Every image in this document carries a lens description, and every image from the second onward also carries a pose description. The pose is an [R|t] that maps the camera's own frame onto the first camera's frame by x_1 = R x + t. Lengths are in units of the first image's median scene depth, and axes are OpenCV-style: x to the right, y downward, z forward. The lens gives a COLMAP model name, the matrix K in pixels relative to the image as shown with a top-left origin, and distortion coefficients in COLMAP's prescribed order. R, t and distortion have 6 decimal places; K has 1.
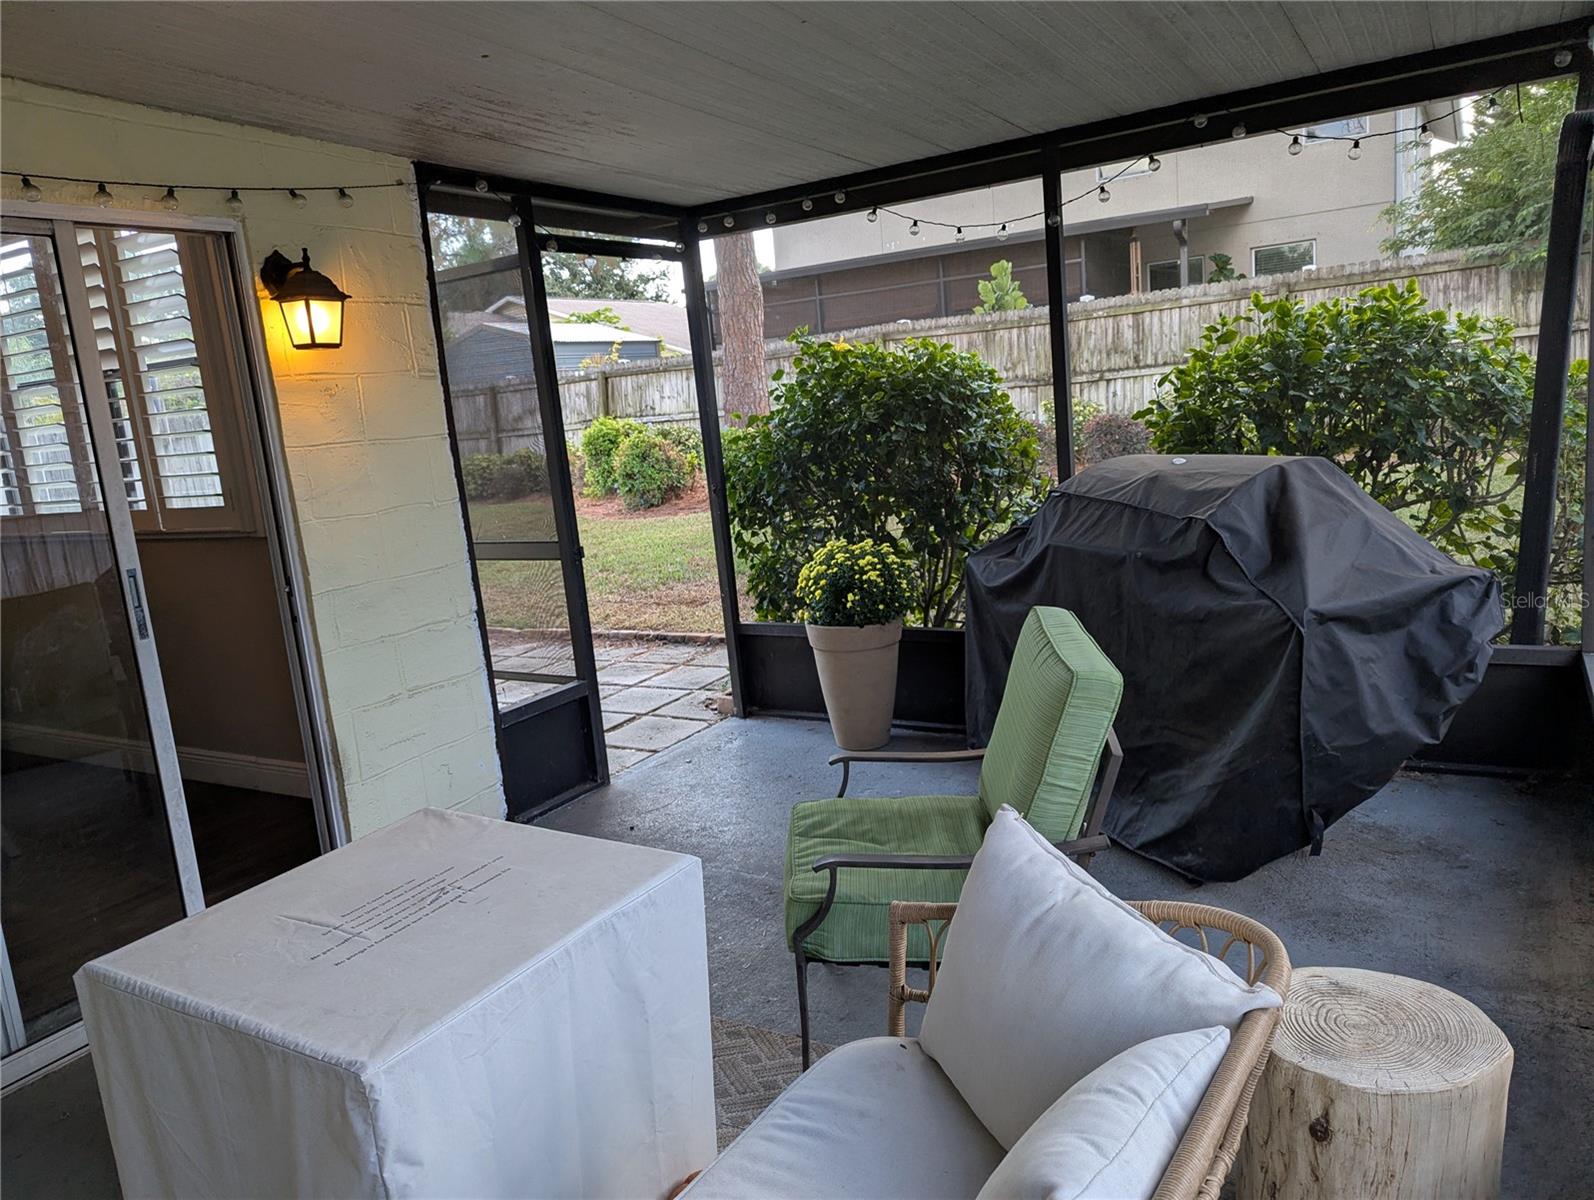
lens RADIAL K [[1133.7, 0, 799.0], [0, 1133.7, 594.7], [0, 0, 1]] dist [0.062561, -0.053815]
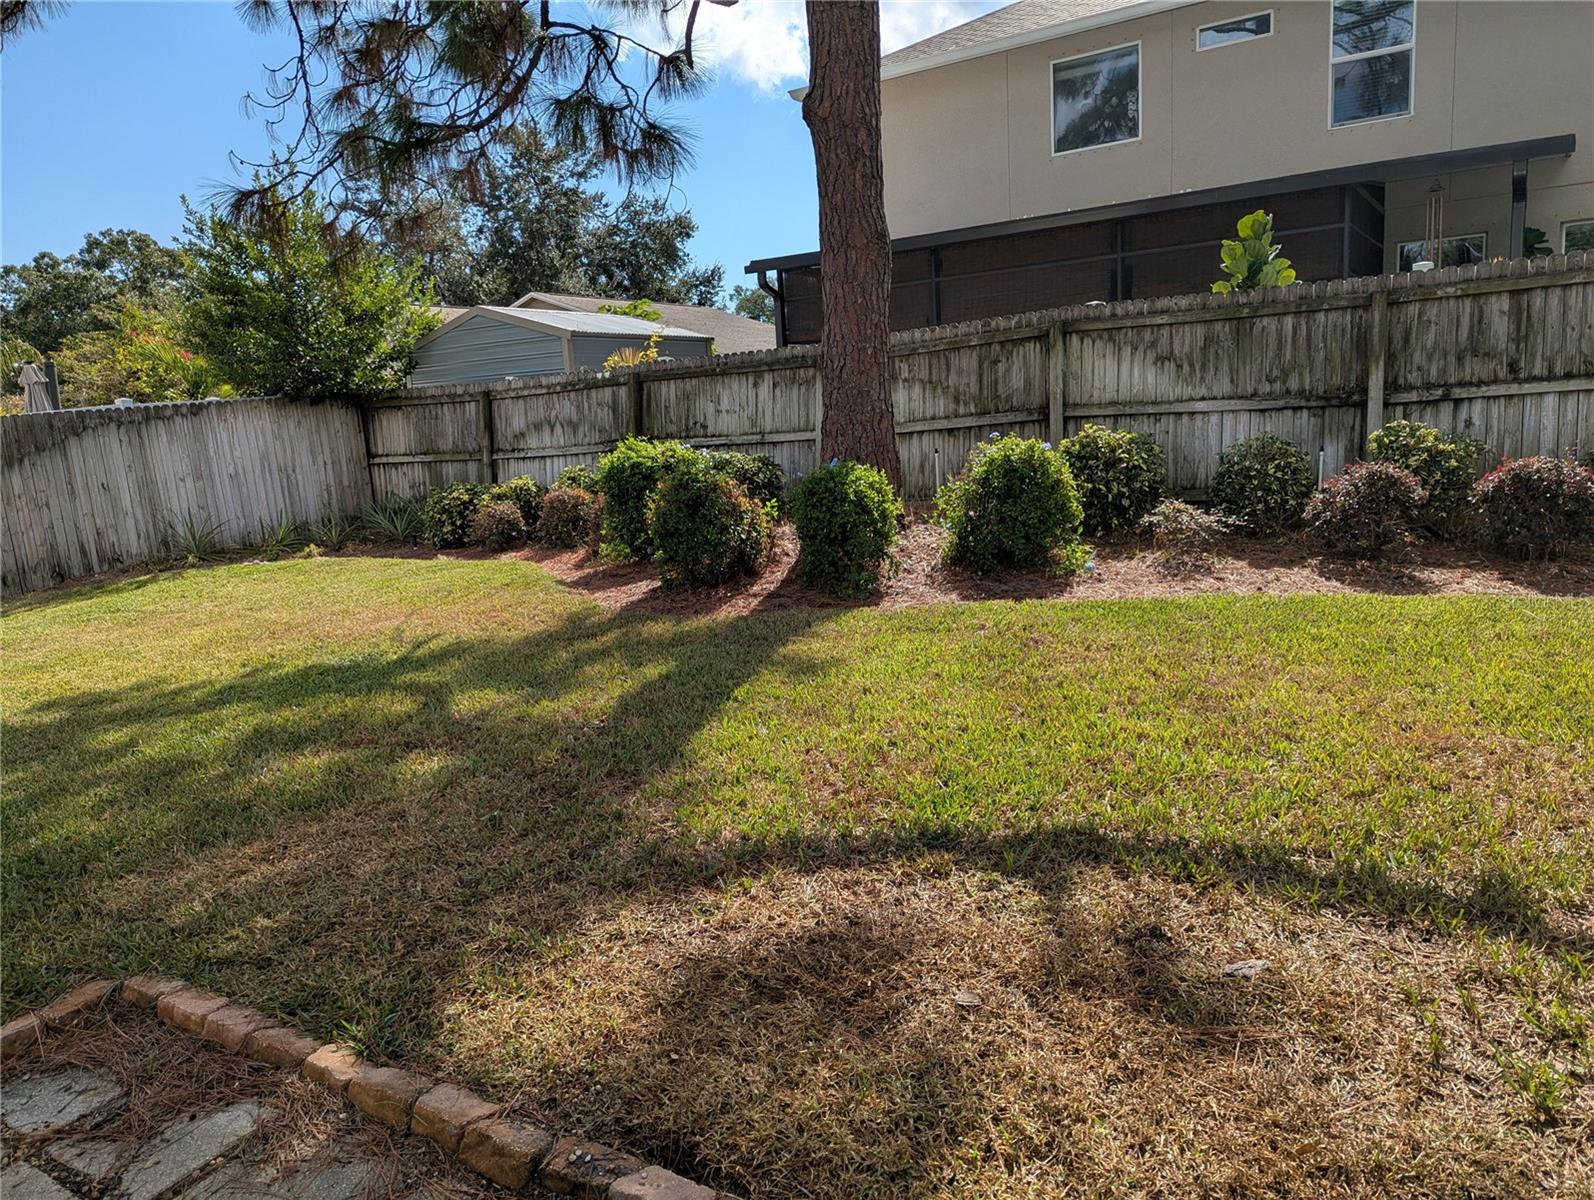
lens RADIAL K [[1133.7, 0, 795.6], [0, 1133.7, 607.6], [0, 0, 1]] dist [0.062561, -0.053815]
pose [[0.999152, 0.029696, -0.028514, -0.057055], [-0.029741, 0.999557, -0.001165, -0.061555], [0.028467, 0.002012, 0.999593, 0.349183]]
